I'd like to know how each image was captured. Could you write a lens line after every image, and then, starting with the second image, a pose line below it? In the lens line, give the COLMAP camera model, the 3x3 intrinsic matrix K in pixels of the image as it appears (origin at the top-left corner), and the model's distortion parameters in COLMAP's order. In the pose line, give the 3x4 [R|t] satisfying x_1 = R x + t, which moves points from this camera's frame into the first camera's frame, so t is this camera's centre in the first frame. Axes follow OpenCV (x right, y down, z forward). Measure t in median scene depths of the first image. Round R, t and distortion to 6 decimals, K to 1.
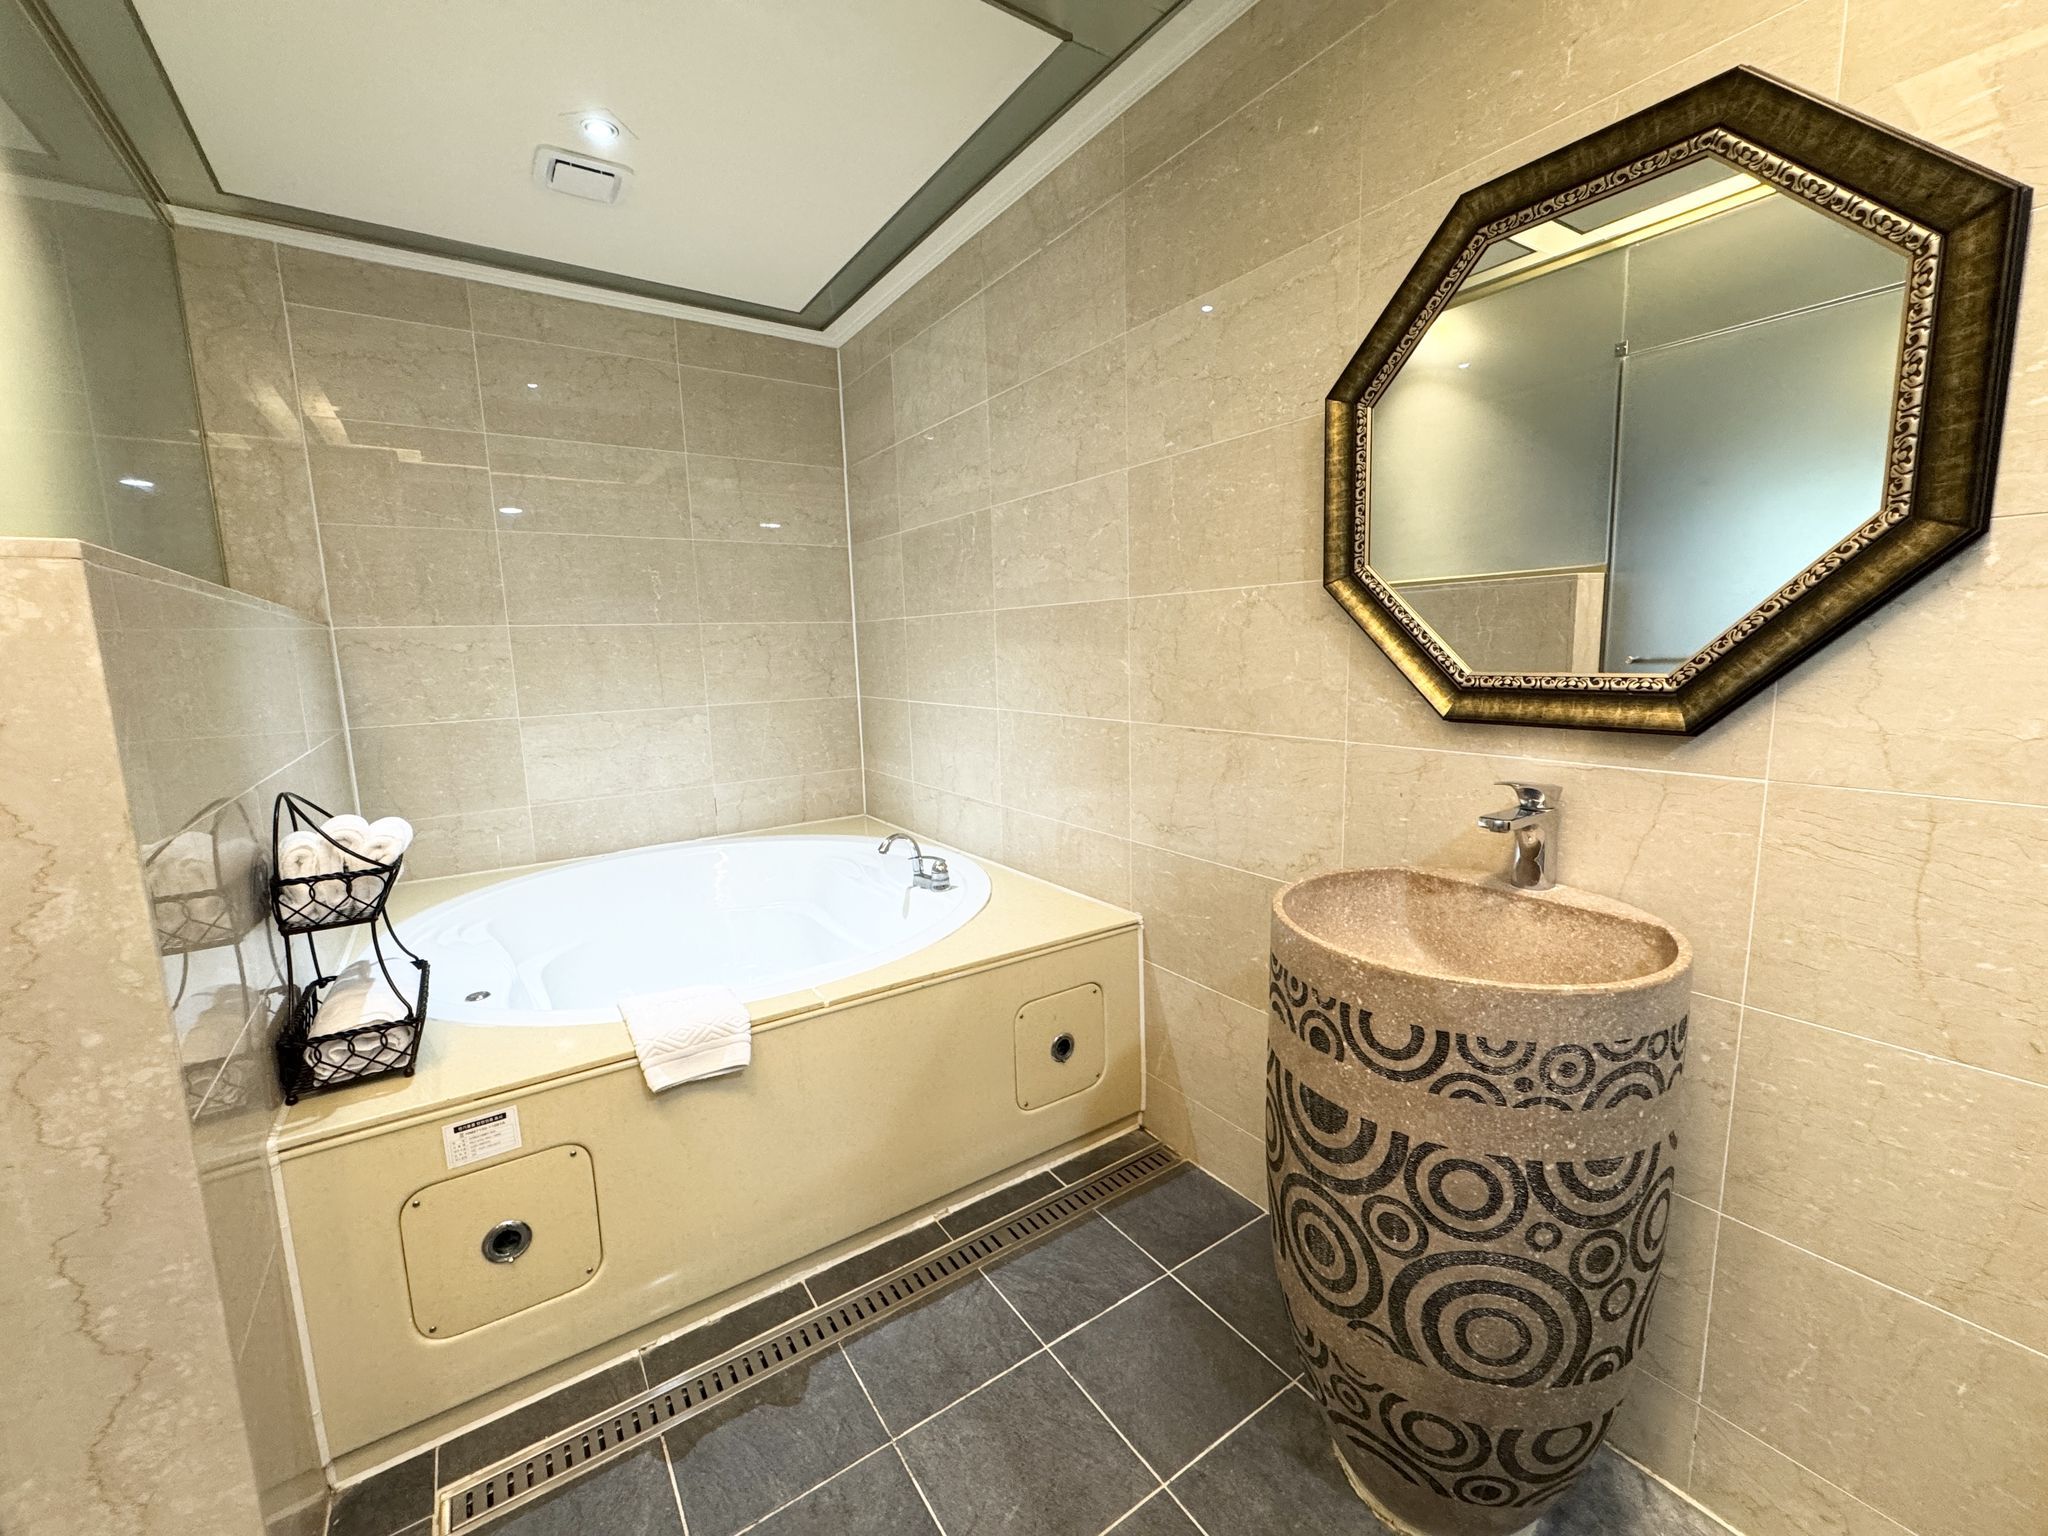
lens RADIAL K [[827.8, 0, 1024.6], [0, 827.8, 766.7], [0, 0, 1]] dist [-0.003460, 0.000715]
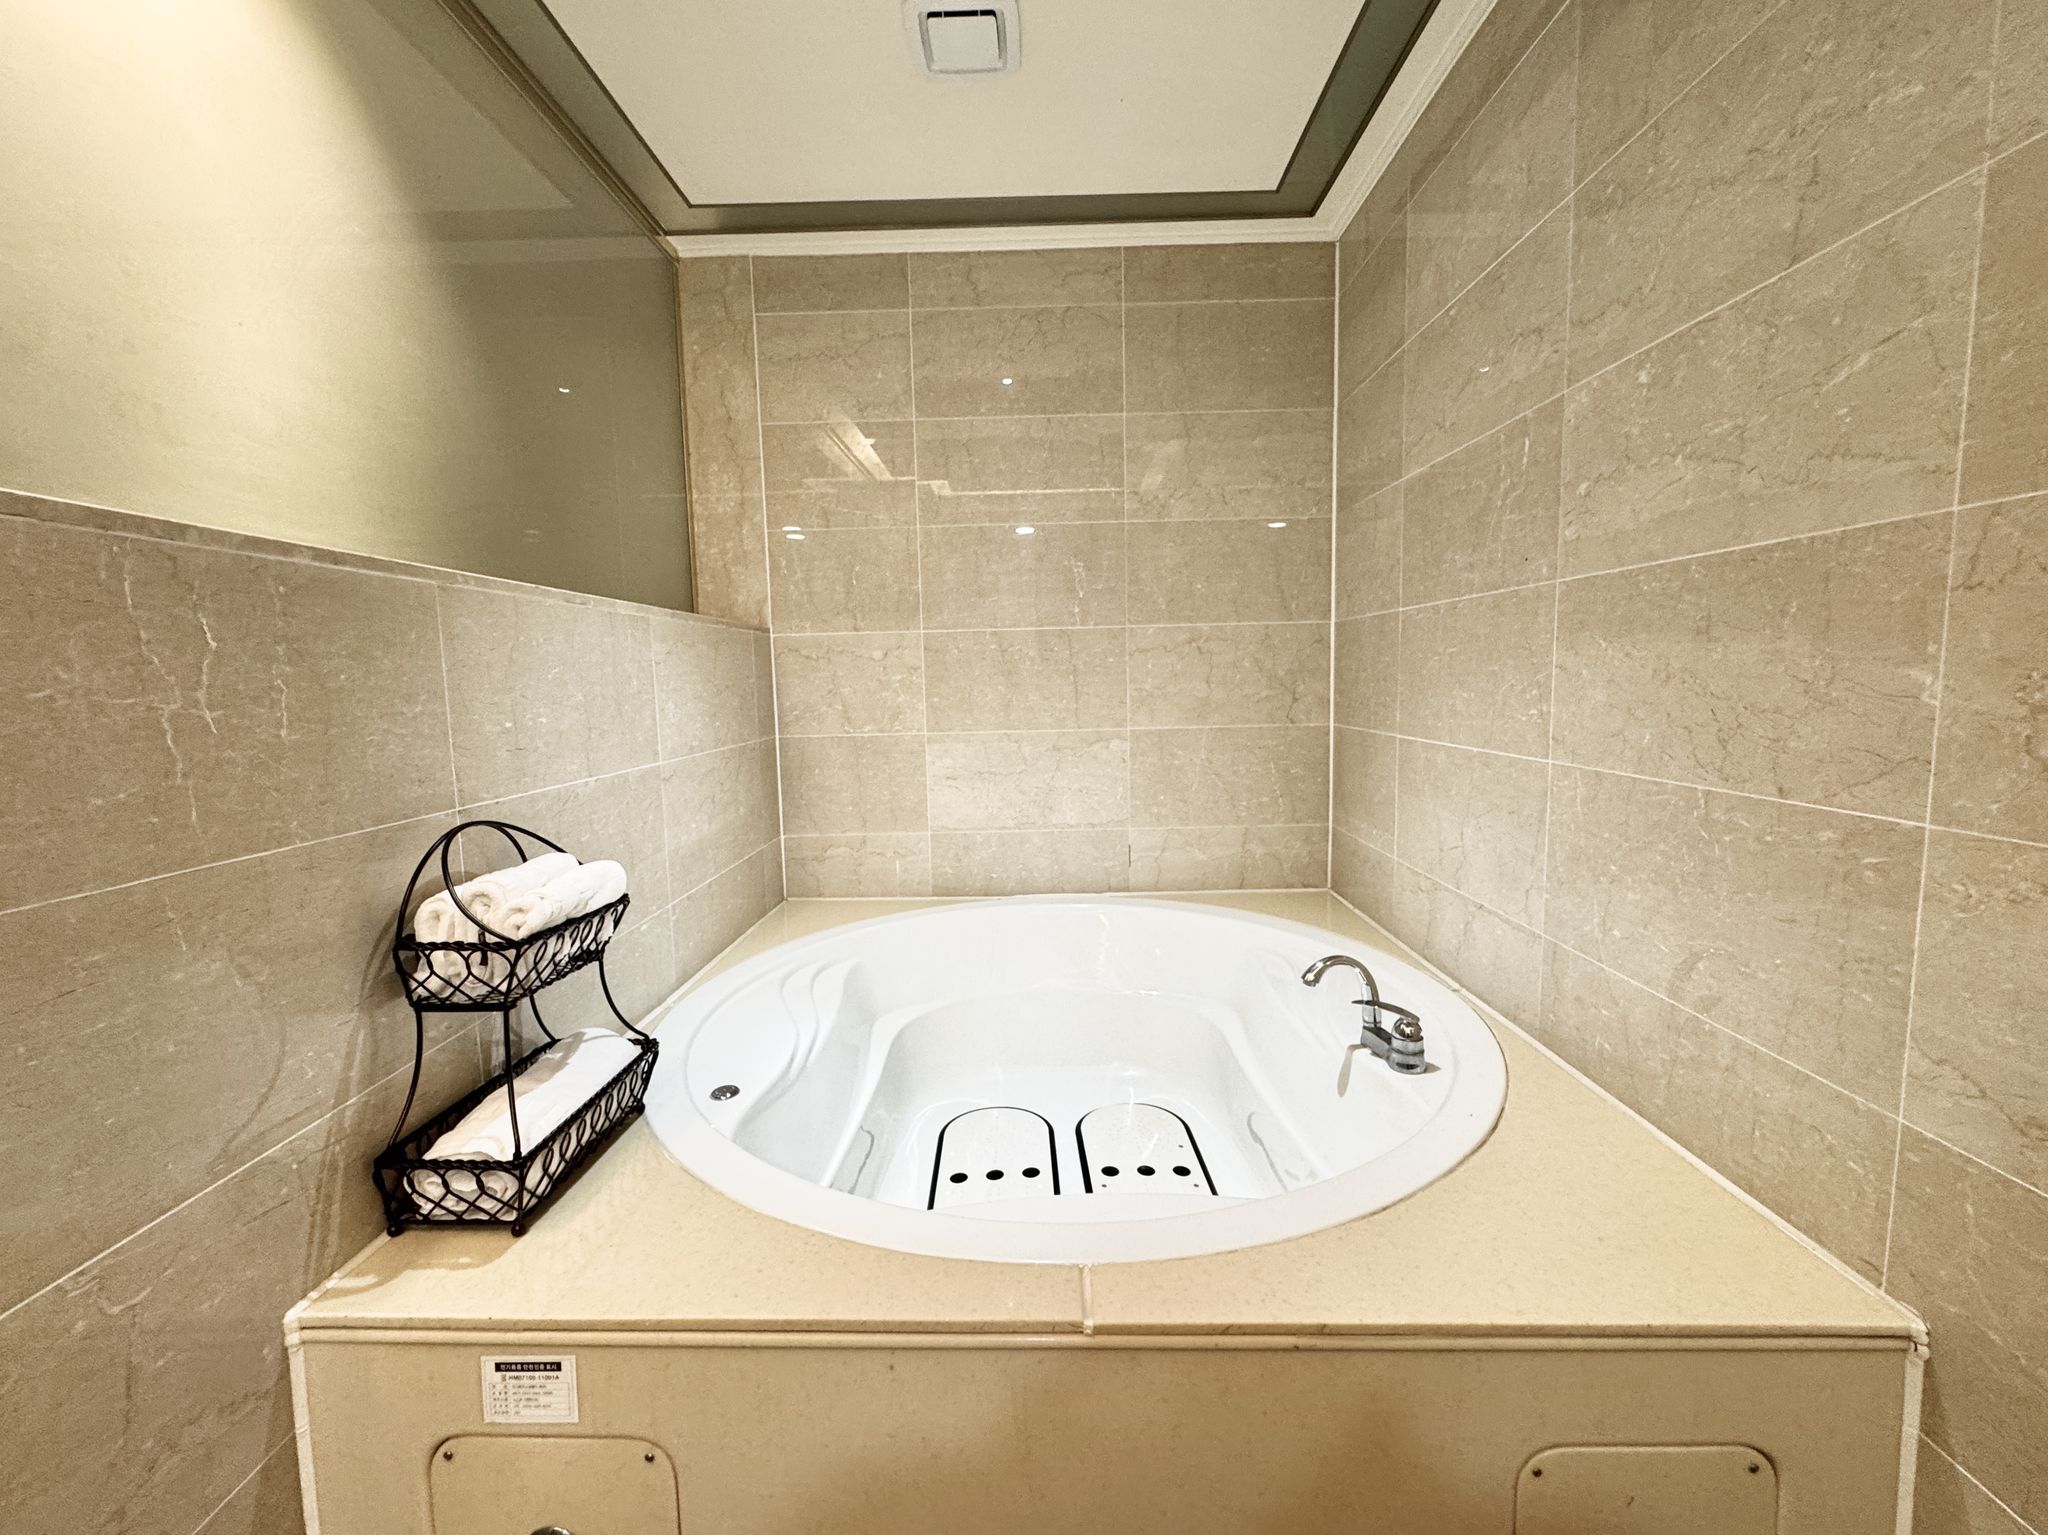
lens RADIAL K [[827.8, 0, 1036.6], [0, 827.8, 763.3], [0, 0, 1]] dist [-0.003460, 0.000715]
pose [[0.818511, 0.069485, -0.570274, 0.001558], [-0.085289, 0.996356, -0.001015, -0.037700], [0.568125, 0.049469, 0.821454, 0.345990]]
